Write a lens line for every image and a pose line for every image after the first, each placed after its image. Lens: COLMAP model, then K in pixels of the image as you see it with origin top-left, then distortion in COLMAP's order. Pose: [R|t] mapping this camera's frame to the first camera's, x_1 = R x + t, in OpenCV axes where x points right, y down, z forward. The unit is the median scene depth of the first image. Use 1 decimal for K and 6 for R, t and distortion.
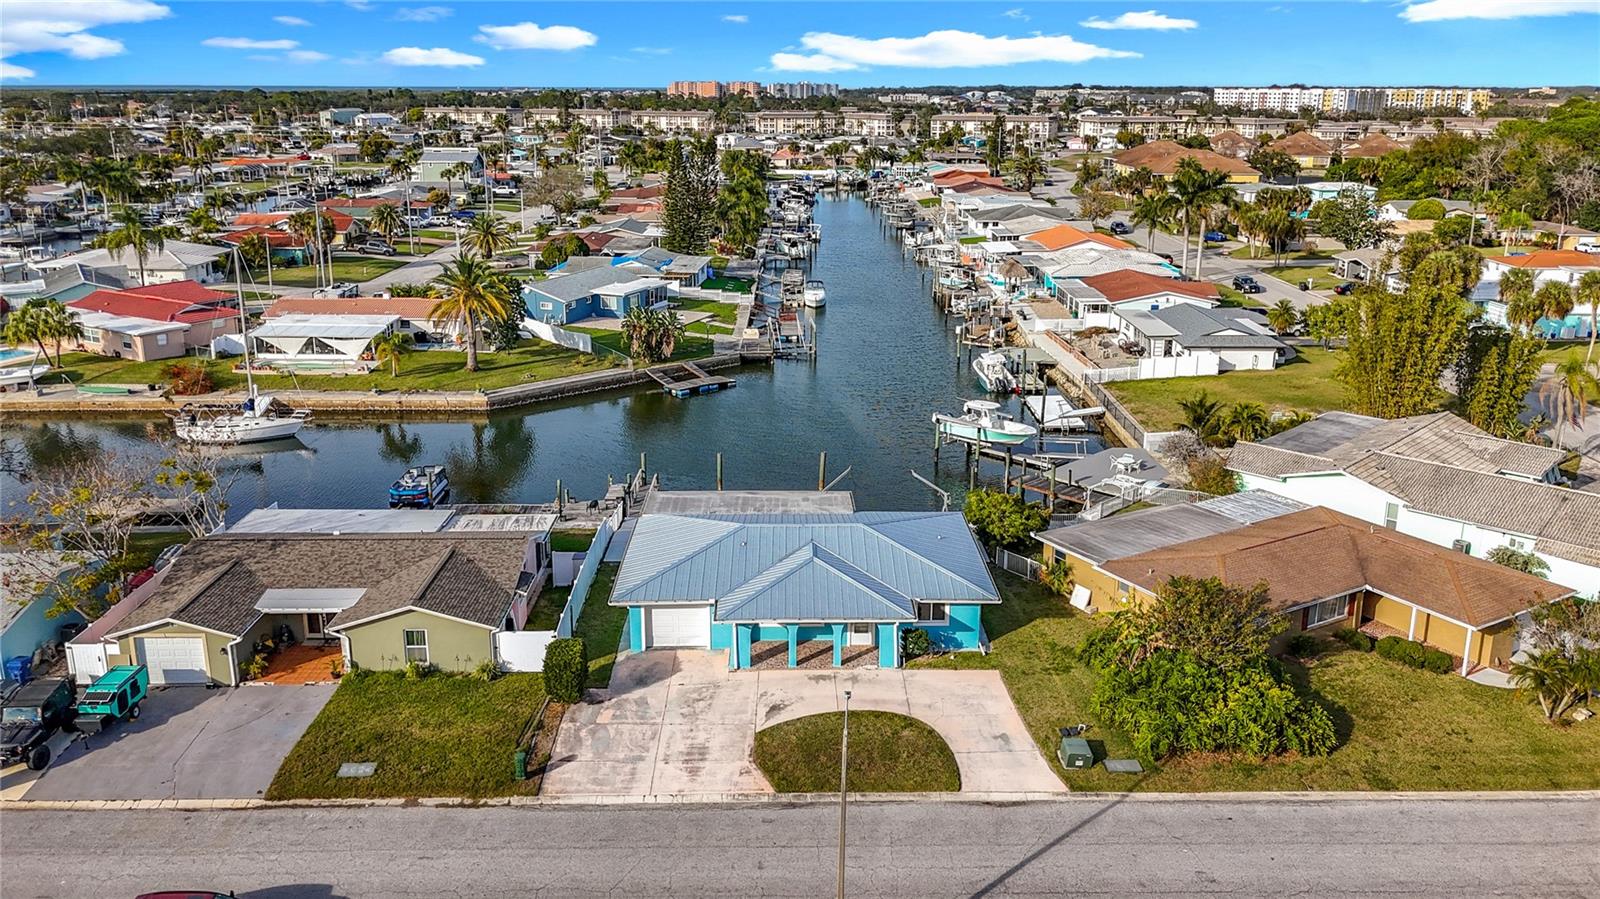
lens RADIAL K [[1205.0, 0, 798.3], [0, 1205.0, 443.6], [0, 0, 1]] dist [0.032479, -0.037750]
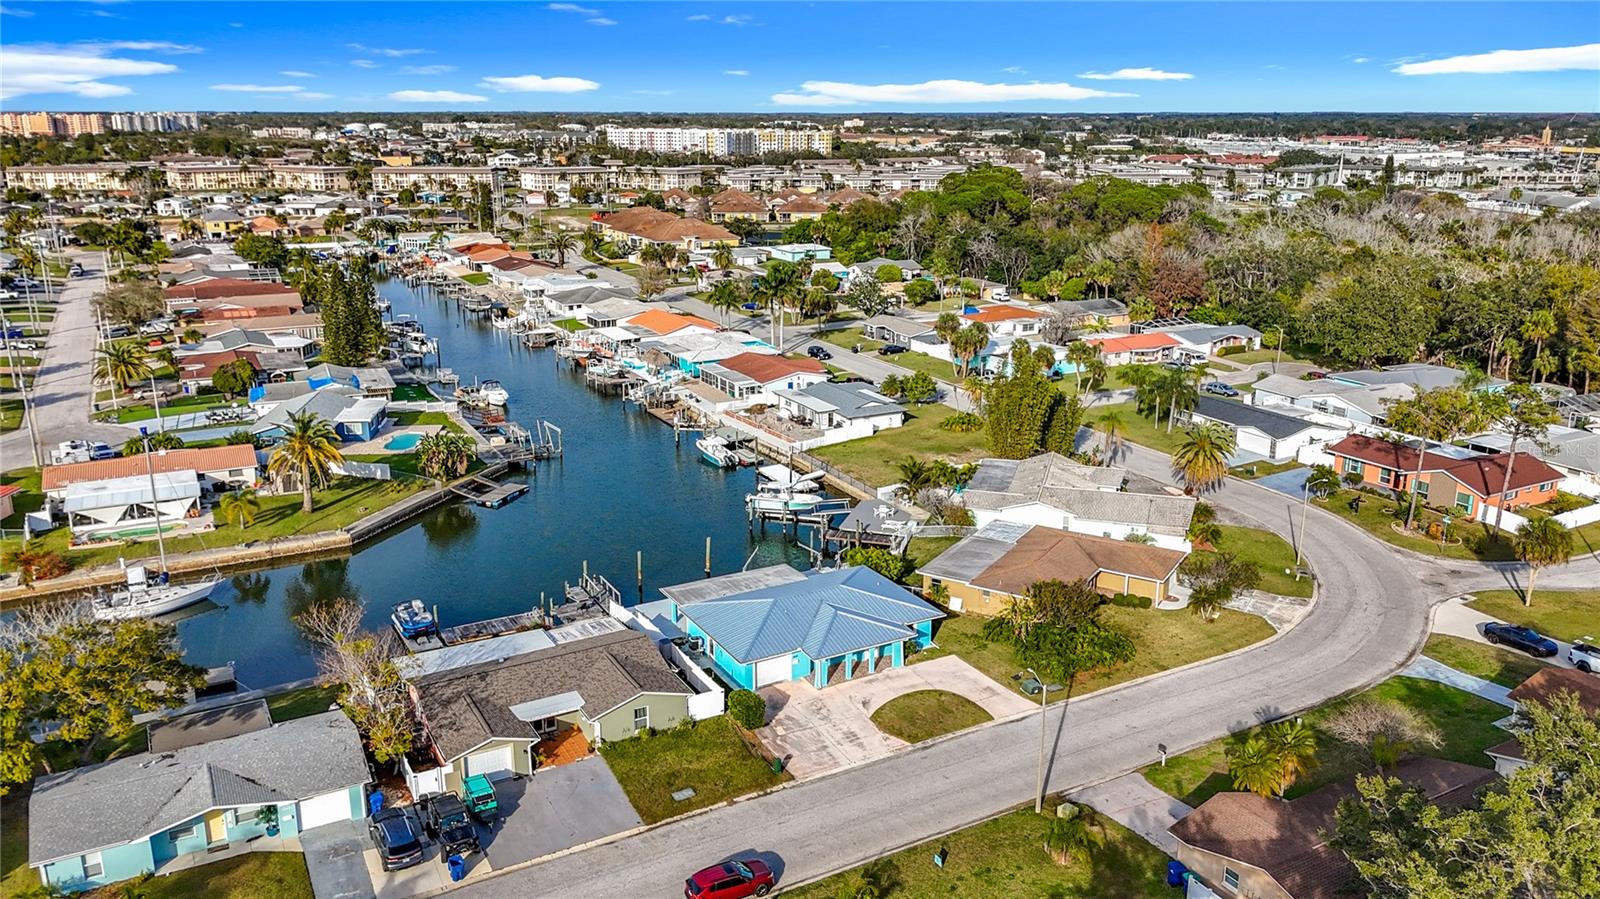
lens RADIAL K [[1205.0, 0, 794.7], [0, 1205.0, 448.1], [0, 0, 1]] dist [0.032479, -0.037750]
pose [[0.878786, -0.127171, 0.459960, -0.776981], [0.133200, 0.990898, 0.019478, -0.164900], [-0.458251, 0.044150, 0.887726, -0.423400]]
